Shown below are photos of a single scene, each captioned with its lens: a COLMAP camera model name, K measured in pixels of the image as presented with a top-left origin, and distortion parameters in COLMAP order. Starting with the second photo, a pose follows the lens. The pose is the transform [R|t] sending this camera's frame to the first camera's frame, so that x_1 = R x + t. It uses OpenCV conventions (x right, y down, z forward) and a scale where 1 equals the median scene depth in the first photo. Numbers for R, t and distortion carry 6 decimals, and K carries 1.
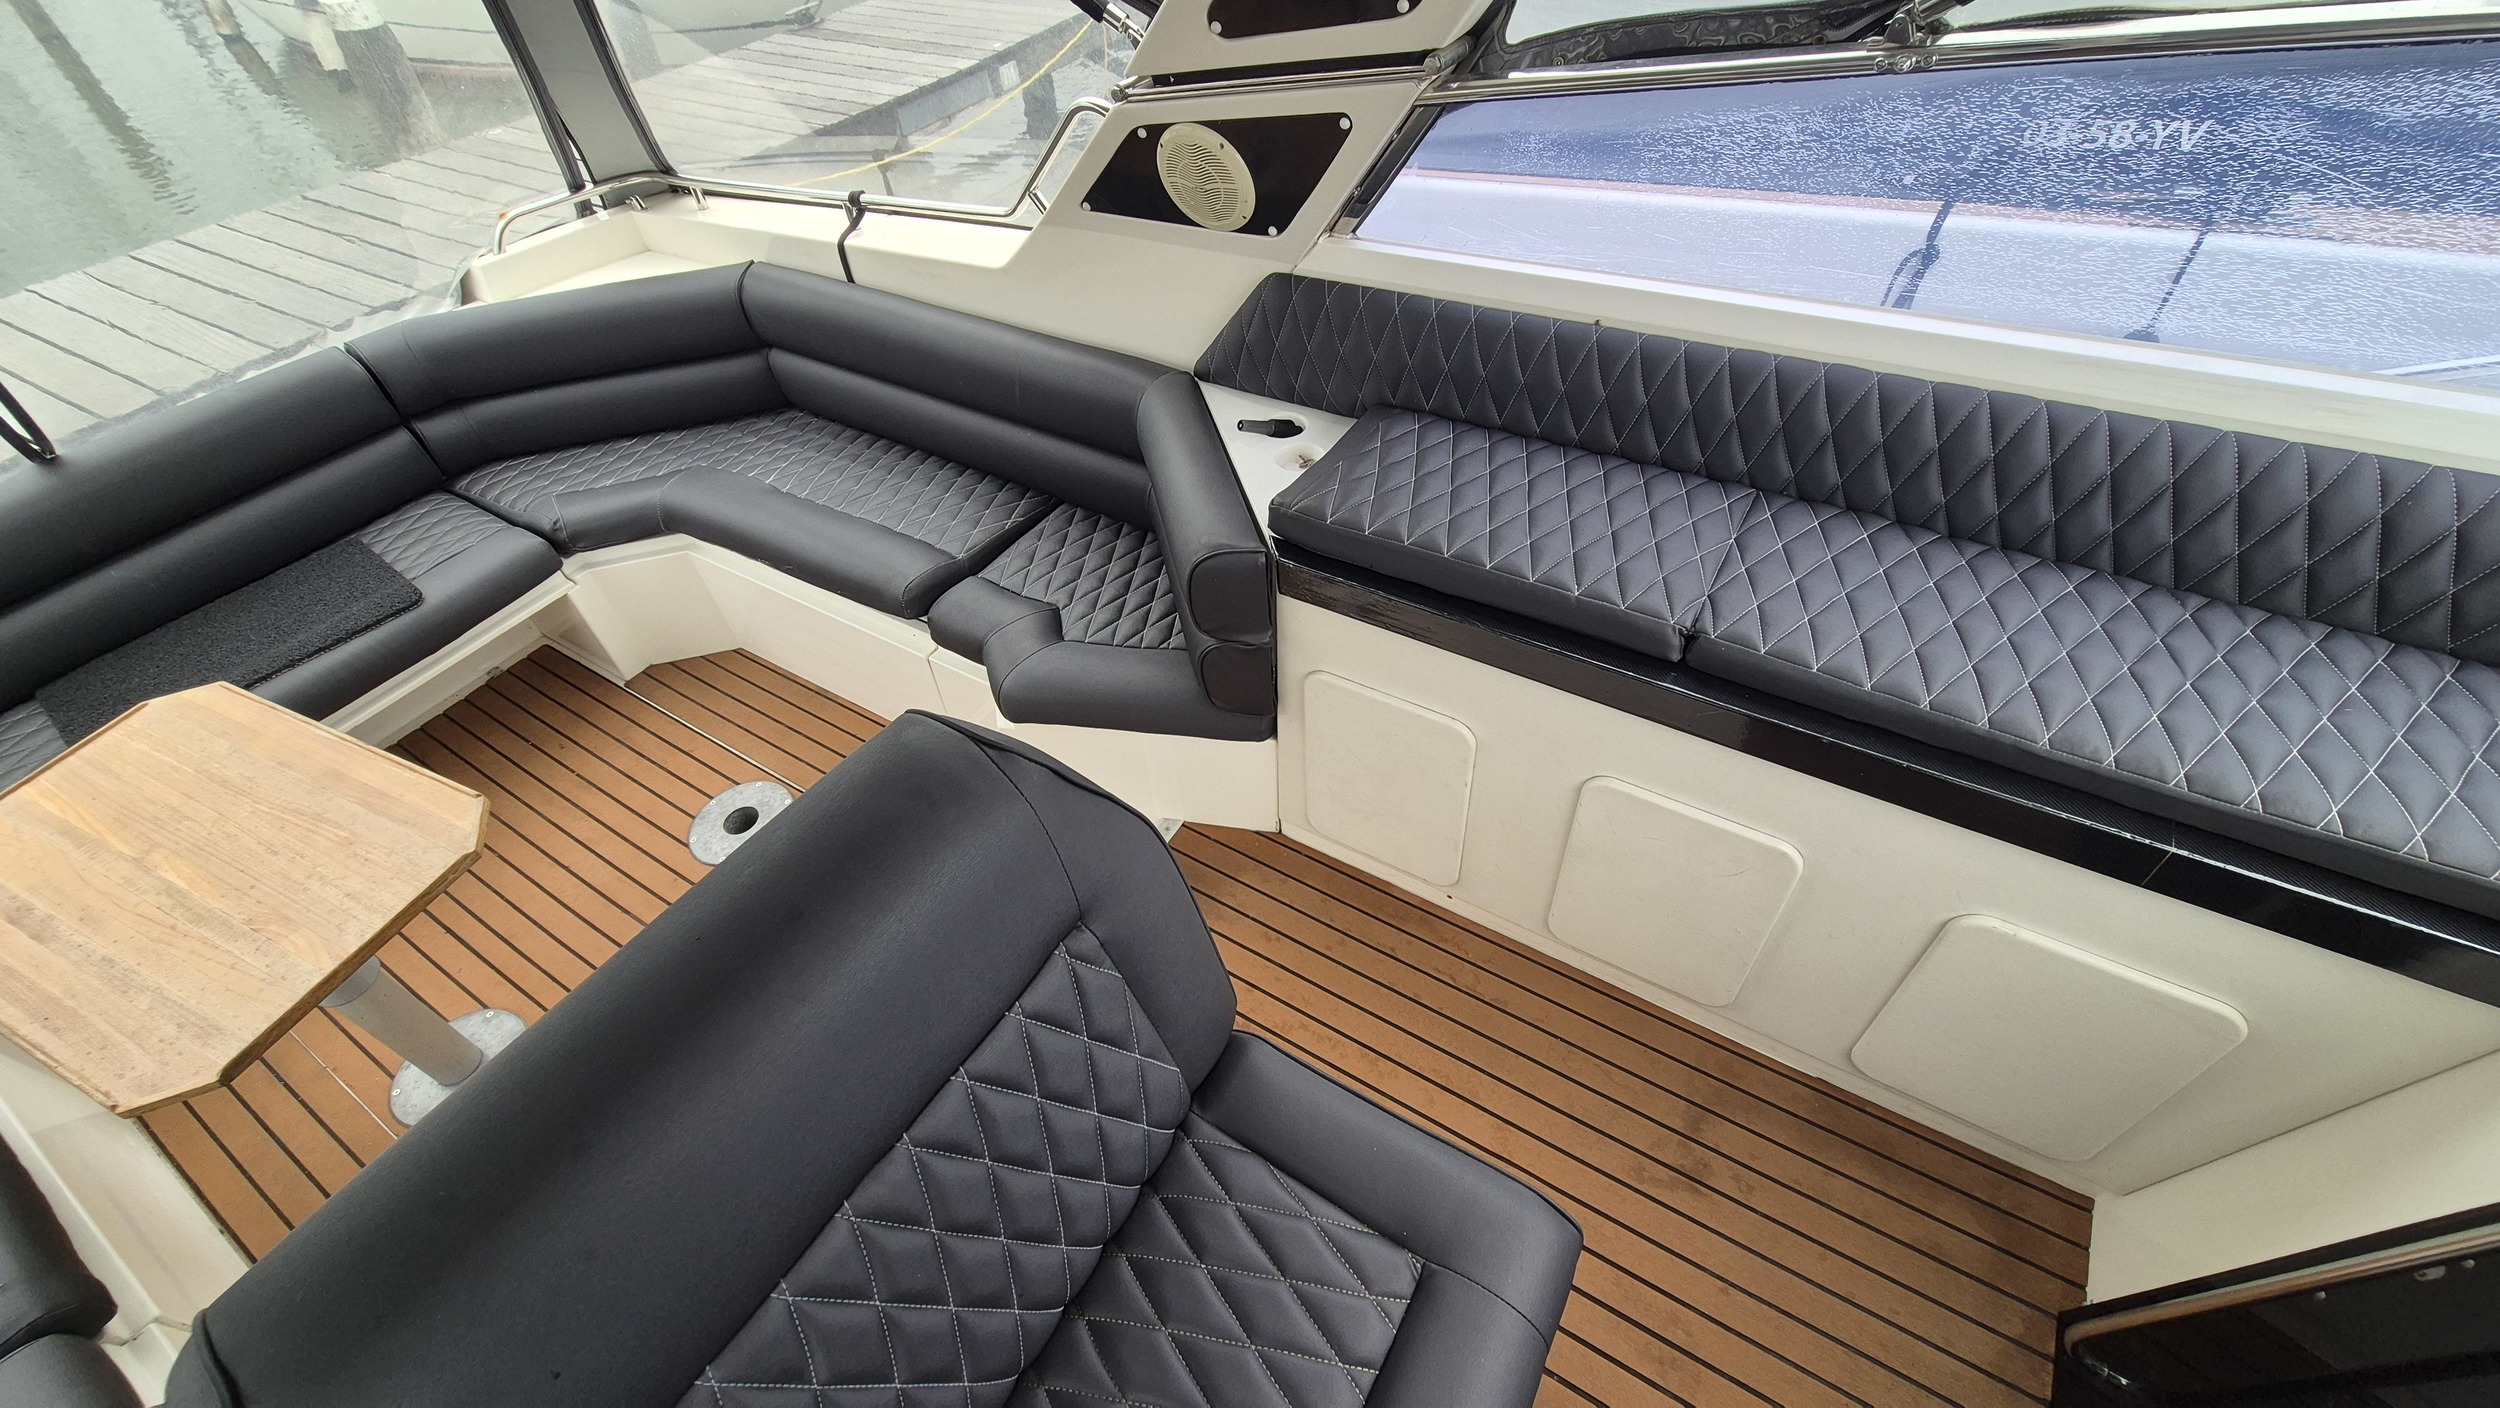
lens RADIAL K [[1013.6, 0, 1238.4], [0, 1013.6, 707.0], [0, 0, 1]] dist [-0.000434, 0.000223]
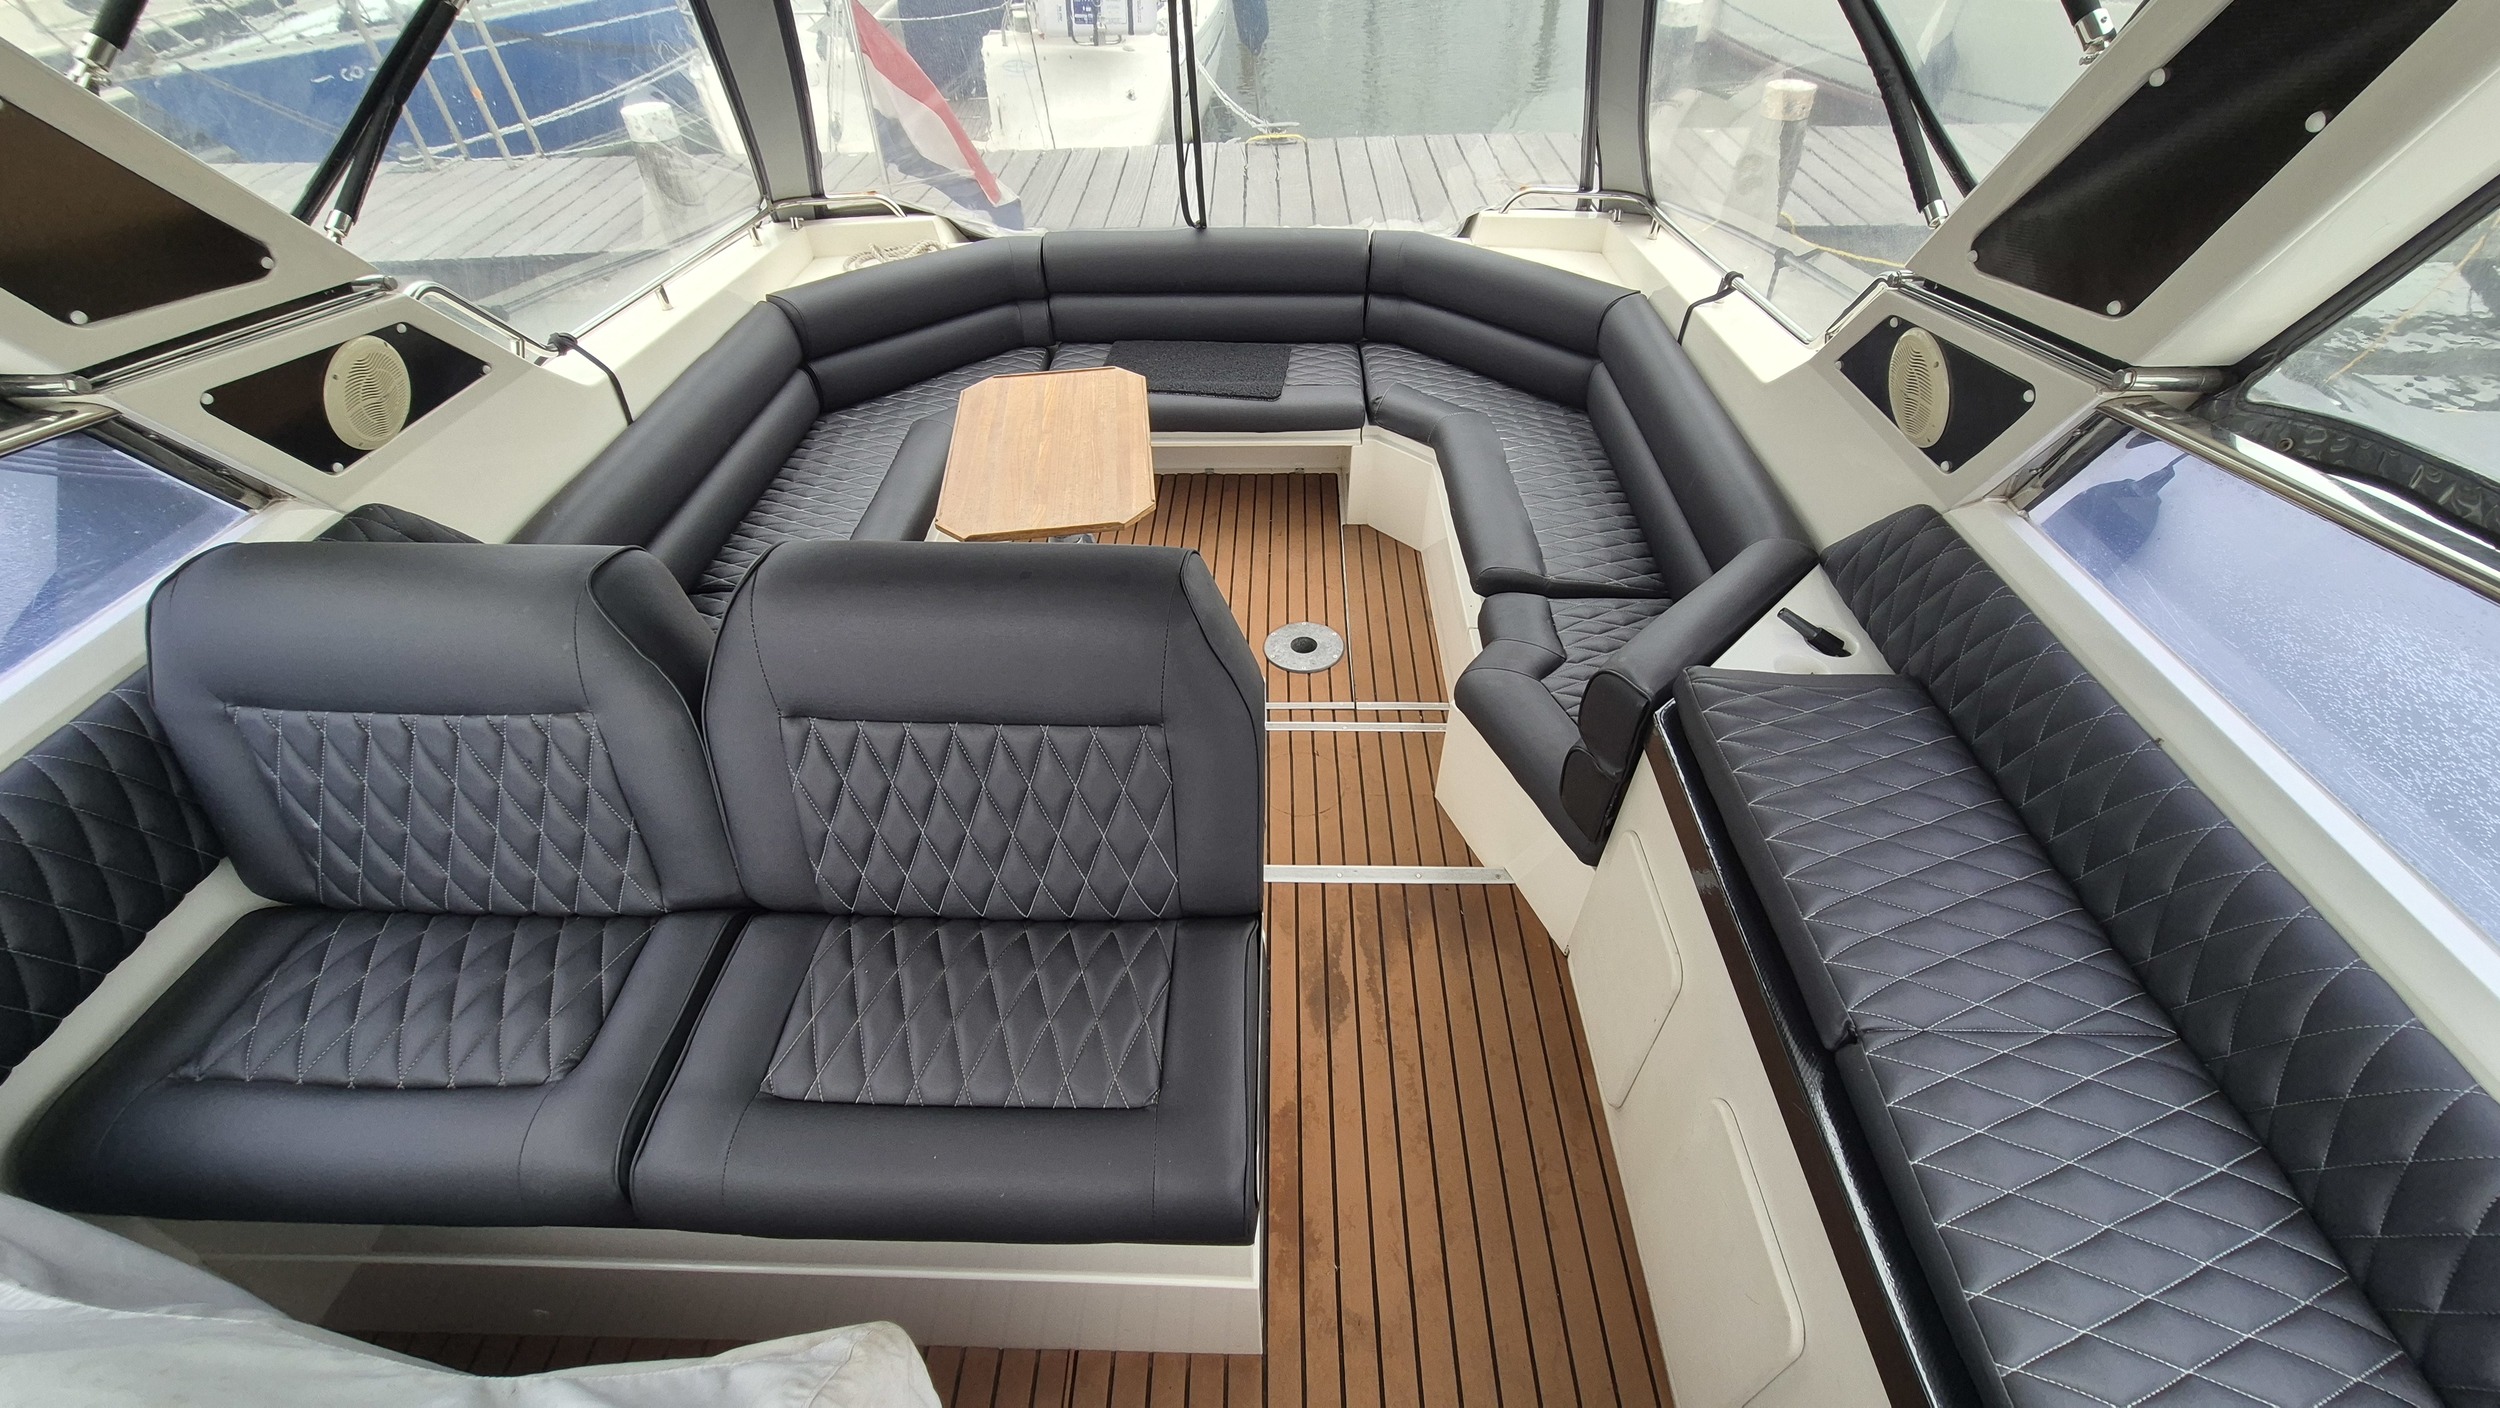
lens RADIAL K [[1016.4, 0, 1240.9], [0, 1016.4, 703.1], [0, 0, 1]] dist [-0.002759, -0.000479]
pose [[0.508021, 0.620382, -0.597530, 0.305774], [-0.629949, 0.740716, 0.233461, -0.090564], [0.587435, 0.257810, 0.767108, -0.031038]]
